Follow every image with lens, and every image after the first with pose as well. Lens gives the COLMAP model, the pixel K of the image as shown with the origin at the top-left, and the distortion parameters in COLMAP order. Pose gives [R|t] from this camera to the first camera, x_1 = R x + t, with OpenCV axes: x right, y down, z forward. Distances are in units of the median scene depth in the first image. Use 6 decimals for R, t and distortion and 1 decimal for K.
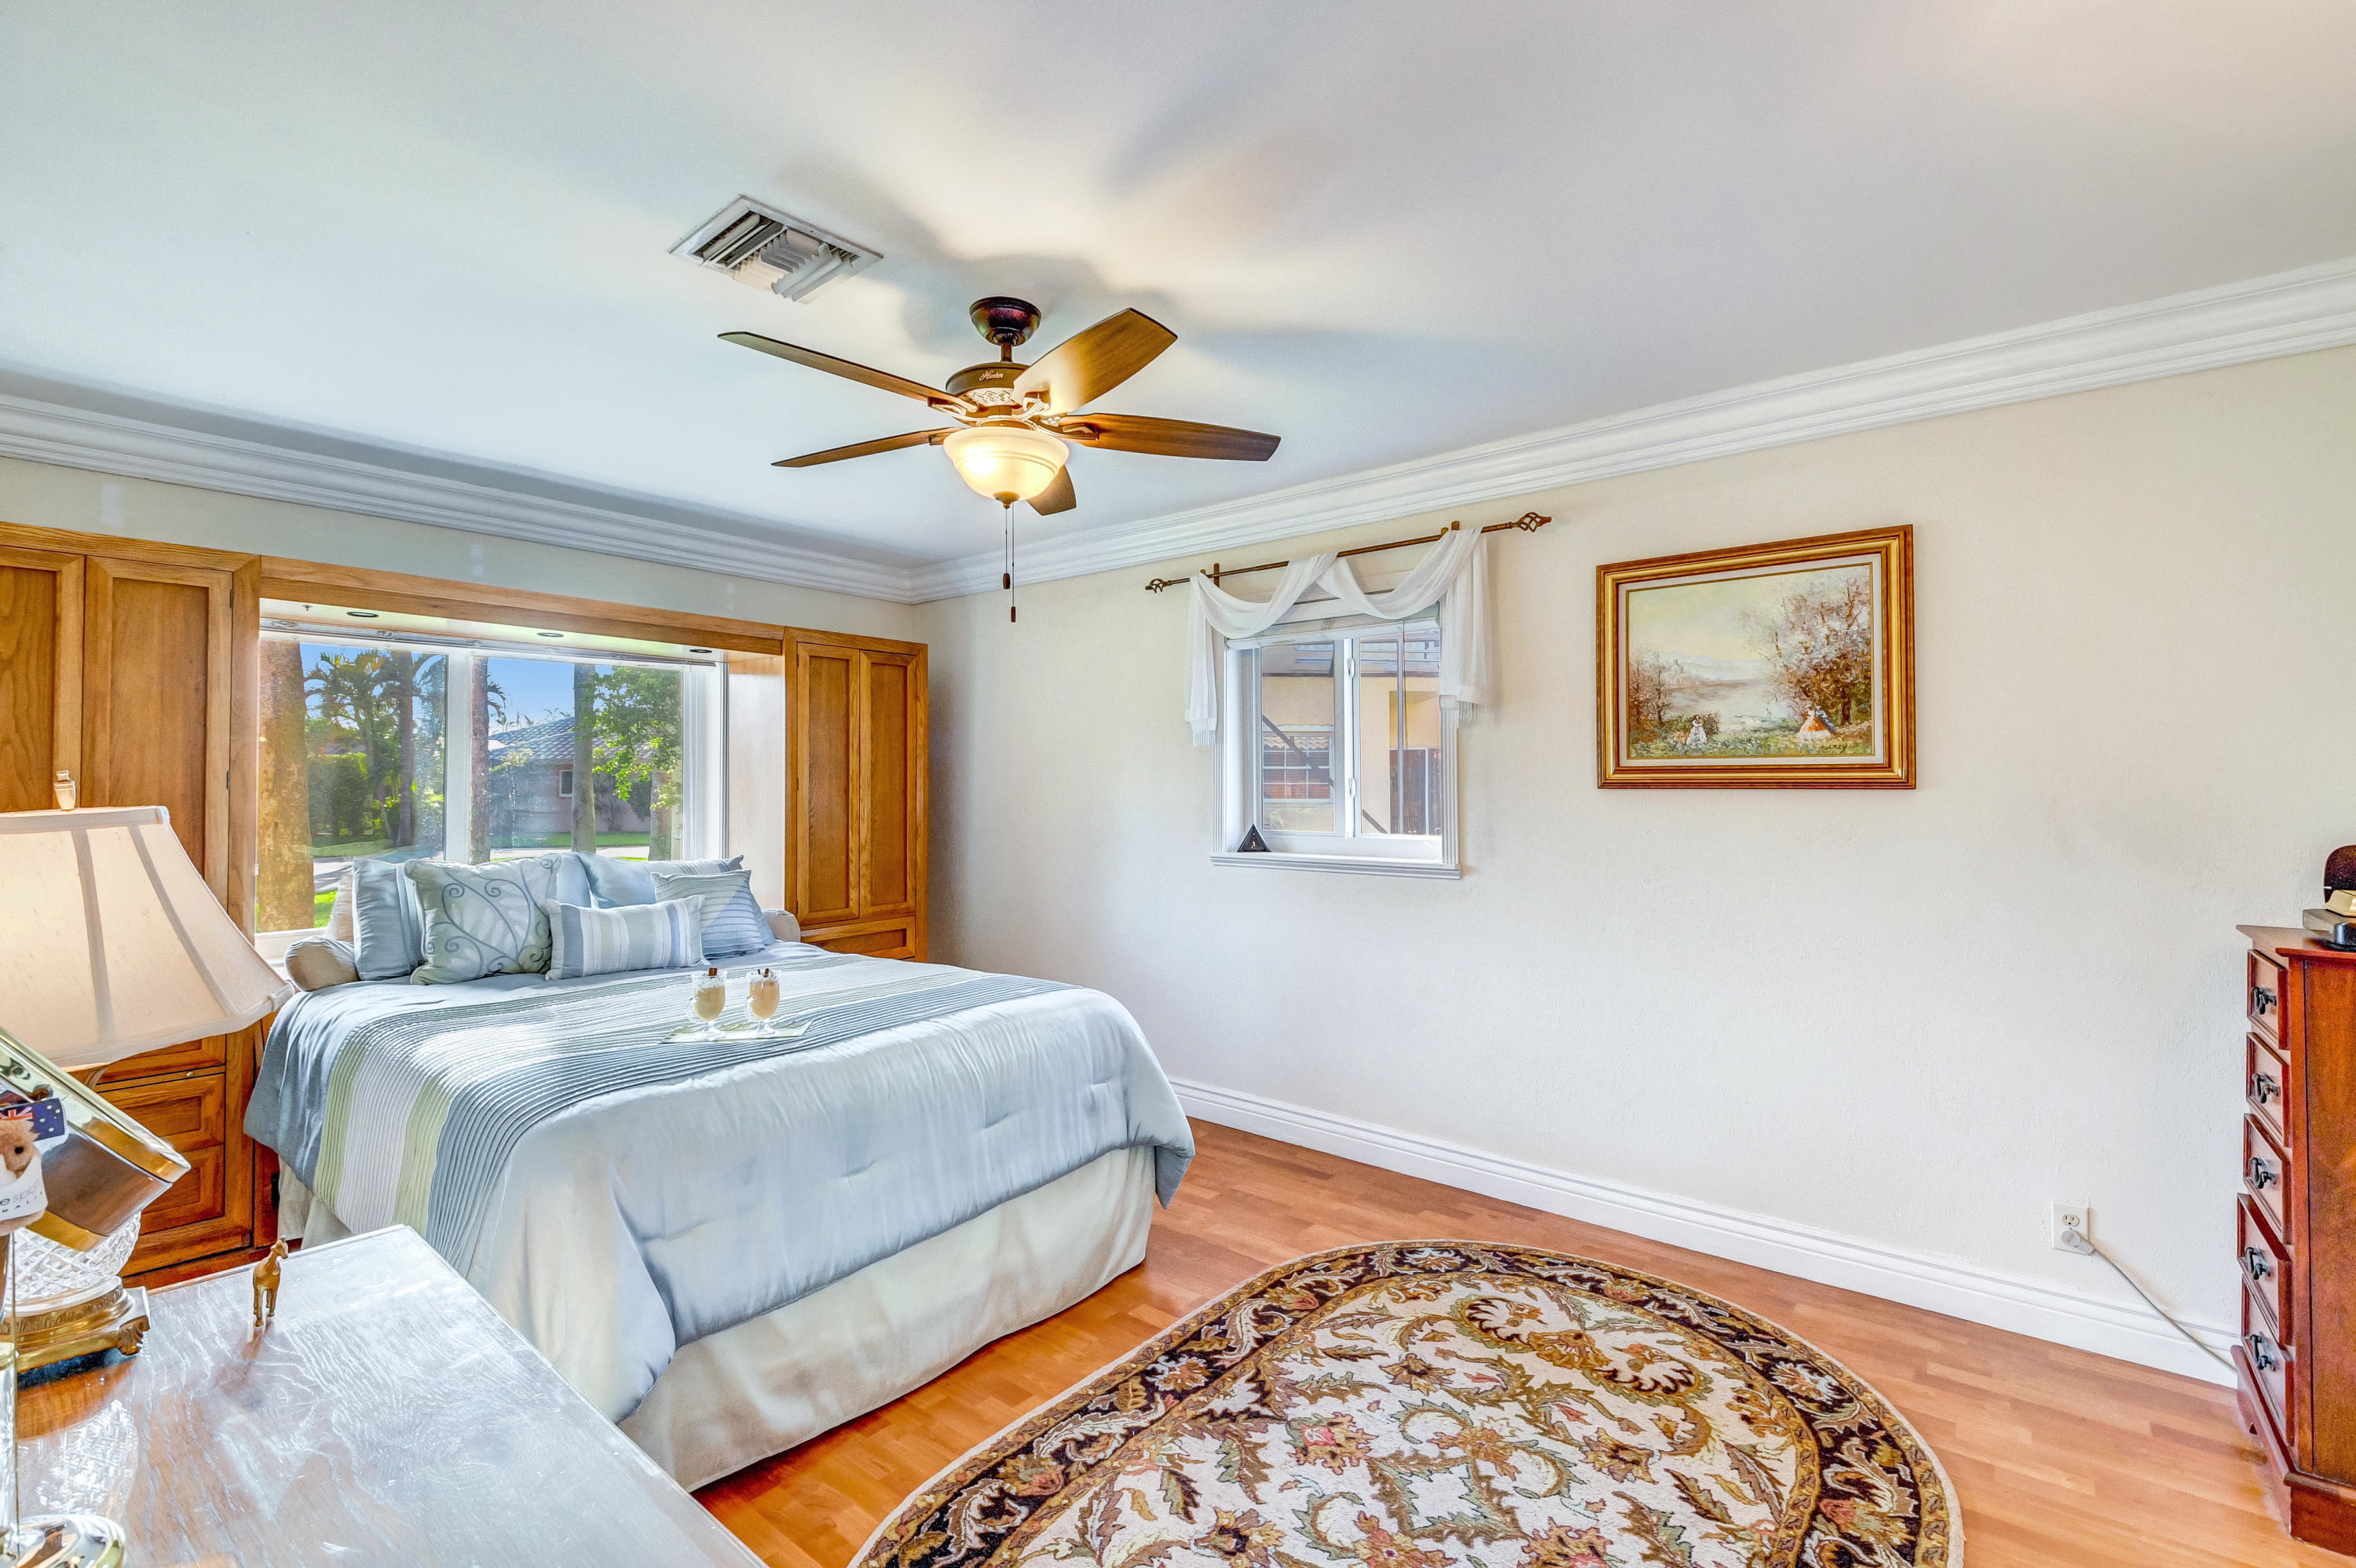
lens RADIAL K [[1030.1, 0, 1170.7], [0, 1030.1, 778.3], [0, 0, 1]] dist [0.042647, -0.033612]
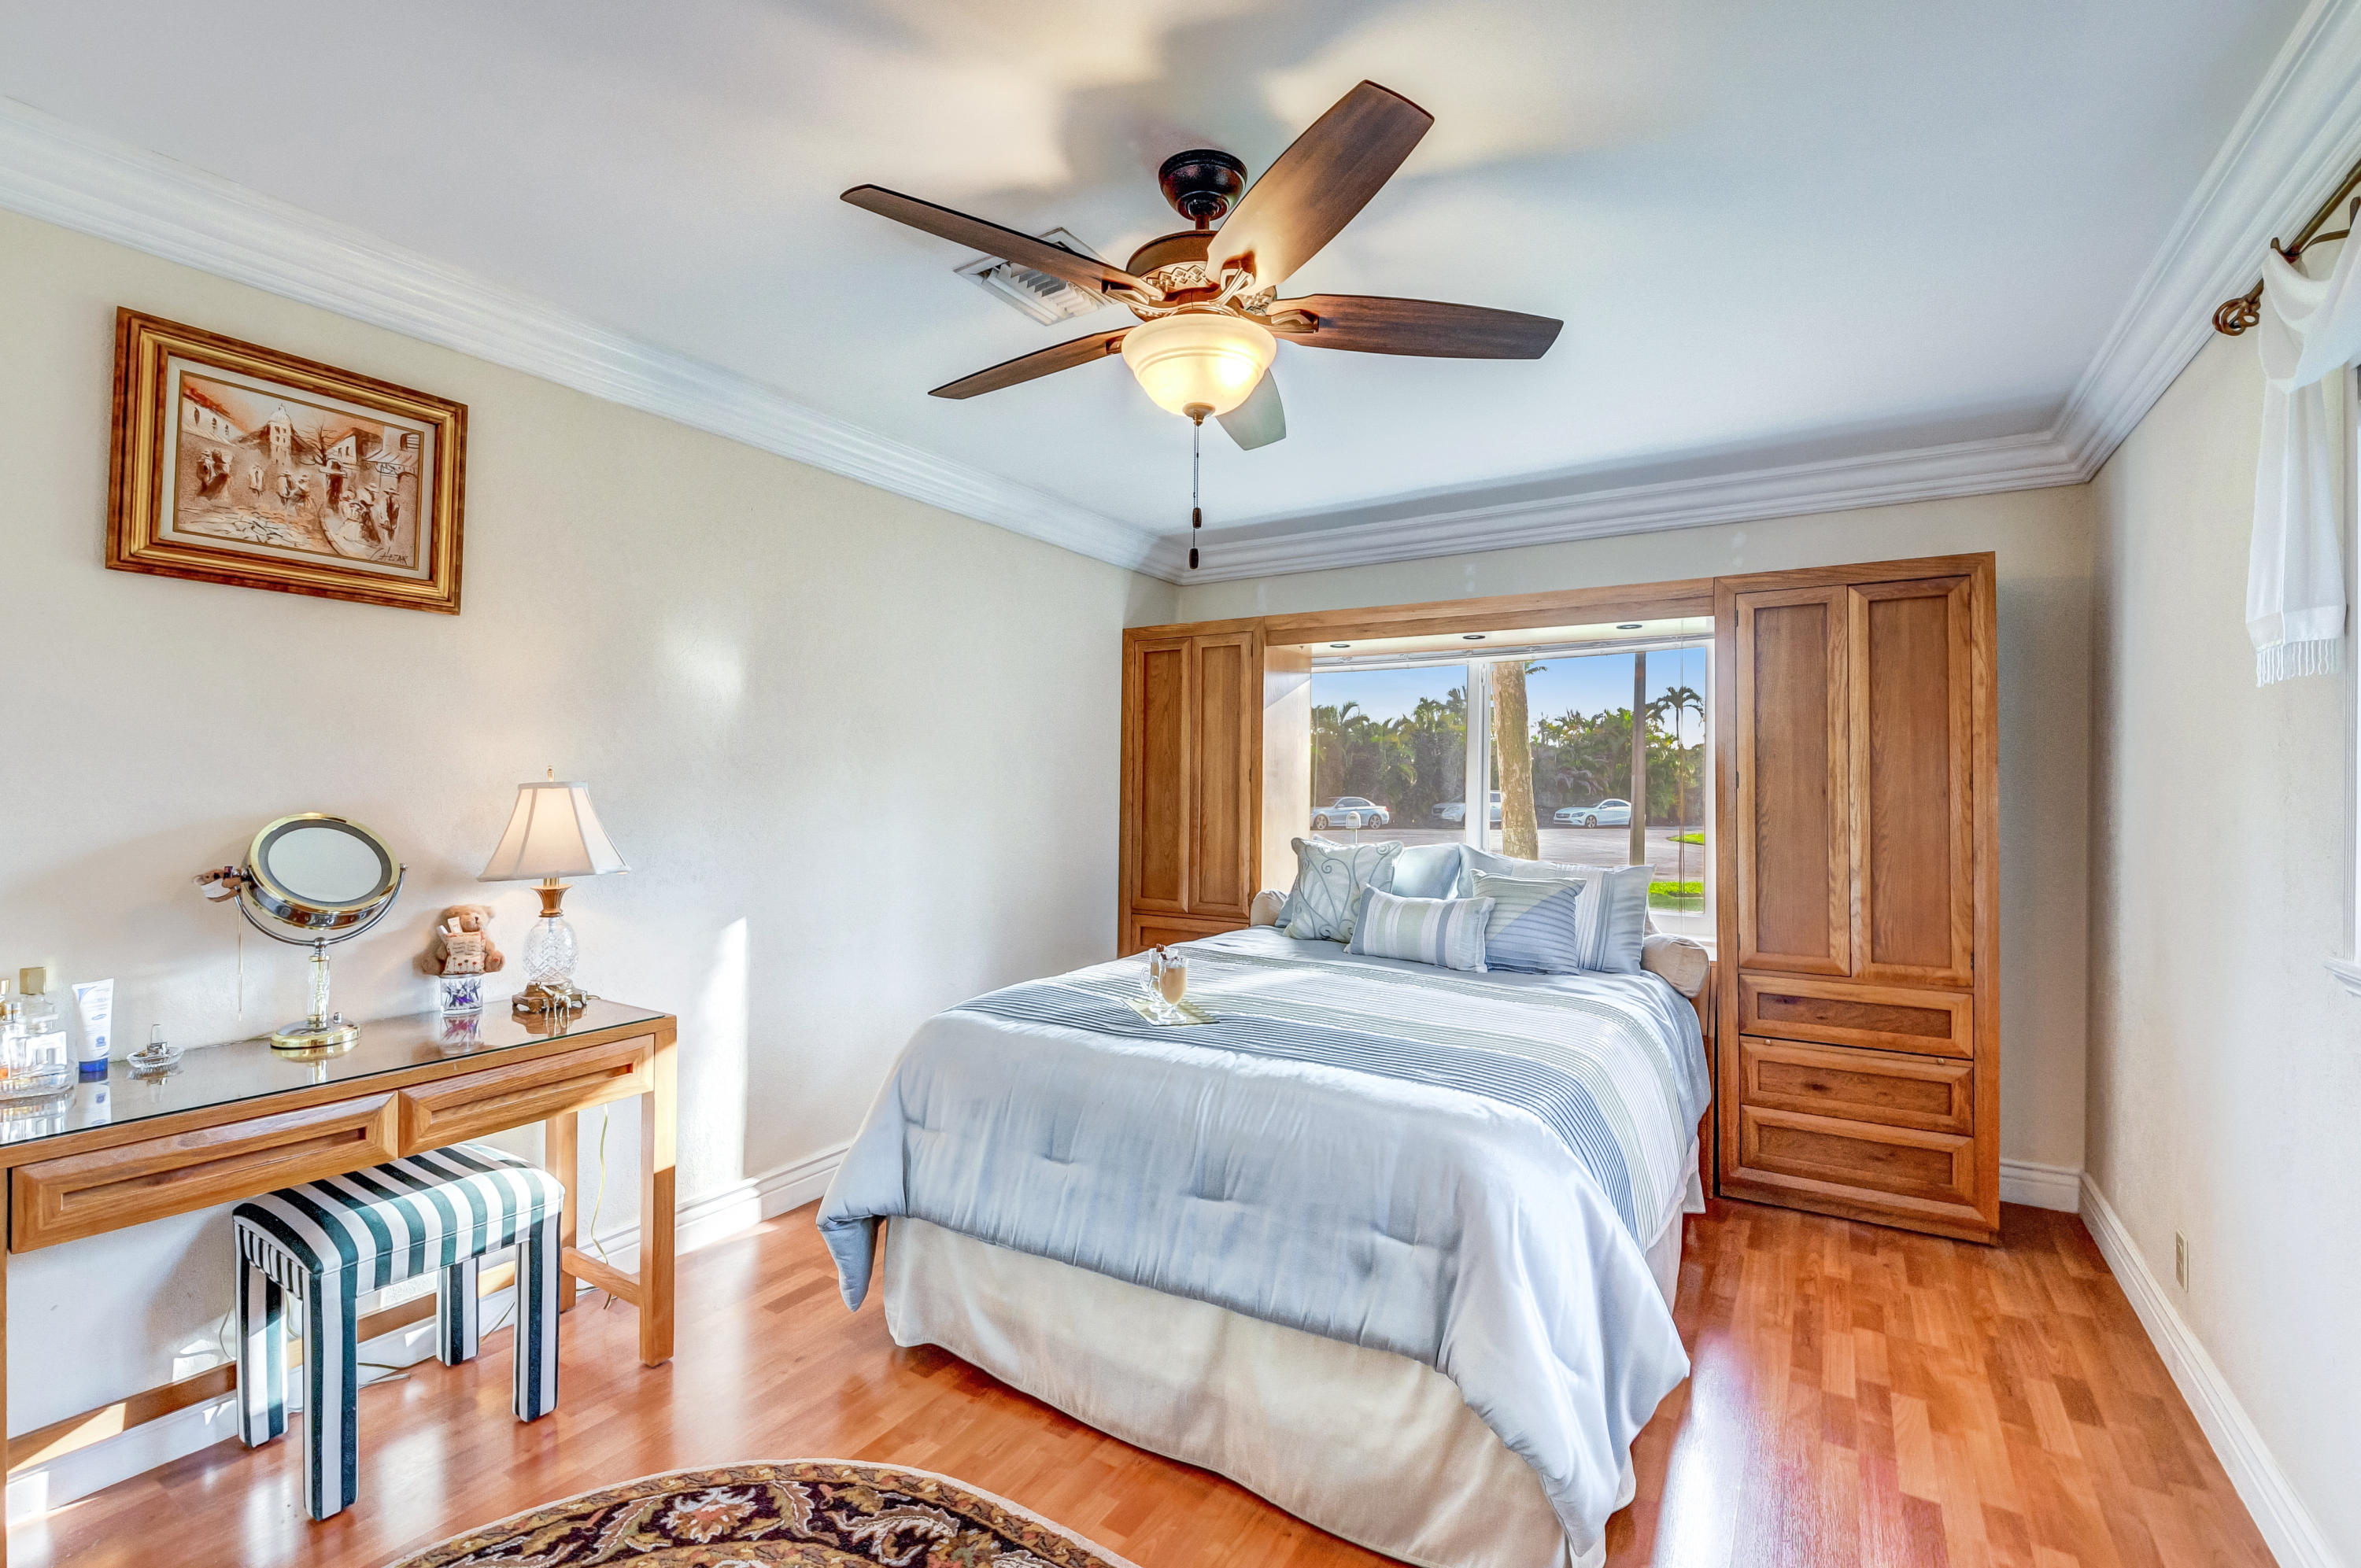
lens RADIAL K [[1032.2, 0, 1173.2], [0, 1032.2, 778.3], [0, 0, 1]] dist [0.042647, -0.033612]
pose [[0.122604, -0.002397, -0.992453, 0.617562], [-0.000445, 0.999997, -0.002470, 0.011344], [0.992456, 0.000744, 0.122602, 0.864155]]
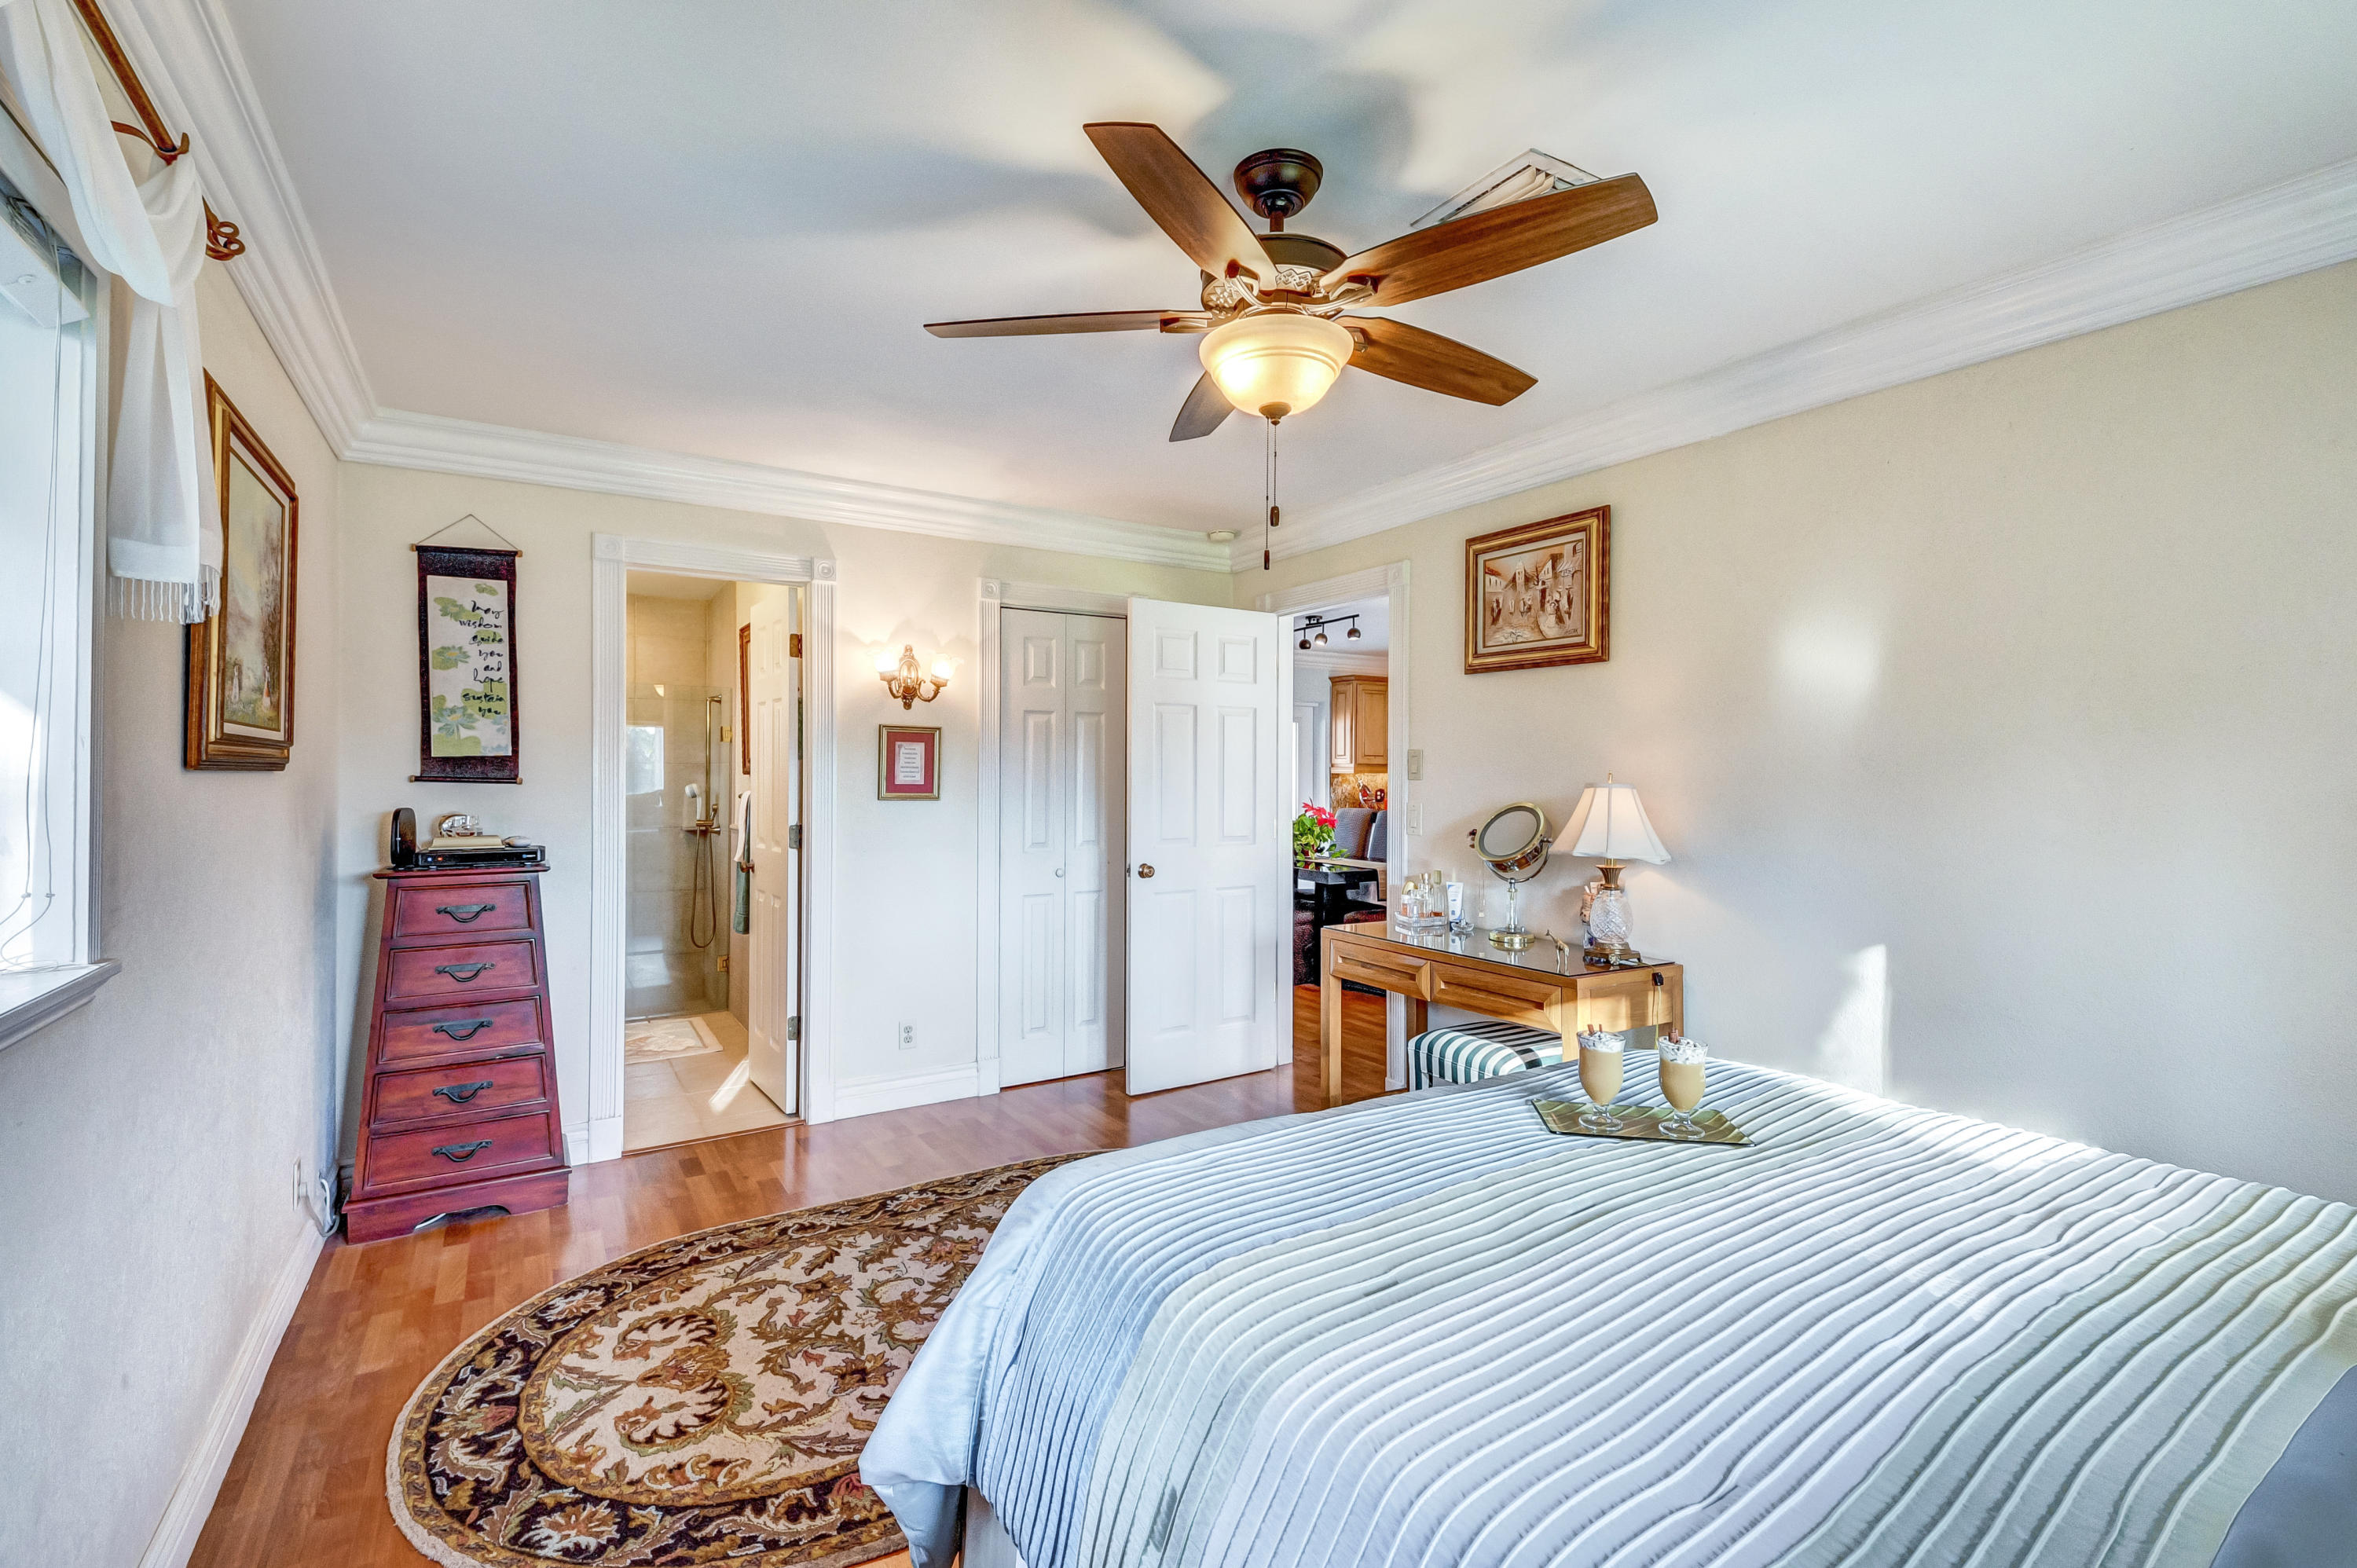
lens RADIAL K [[1030.5, 0, 1171.2], [0, 1030.5, 778.3], [0, 0, 1]] dist [0.042647, -0.033612]
pose [[-0.943212, -0.003354, 0.332175, -0.344572], [-0.005058, 0.999978, -0.004264, 0.014802], [-0.332154, -0.005702, -0.943208, 1.745538]]
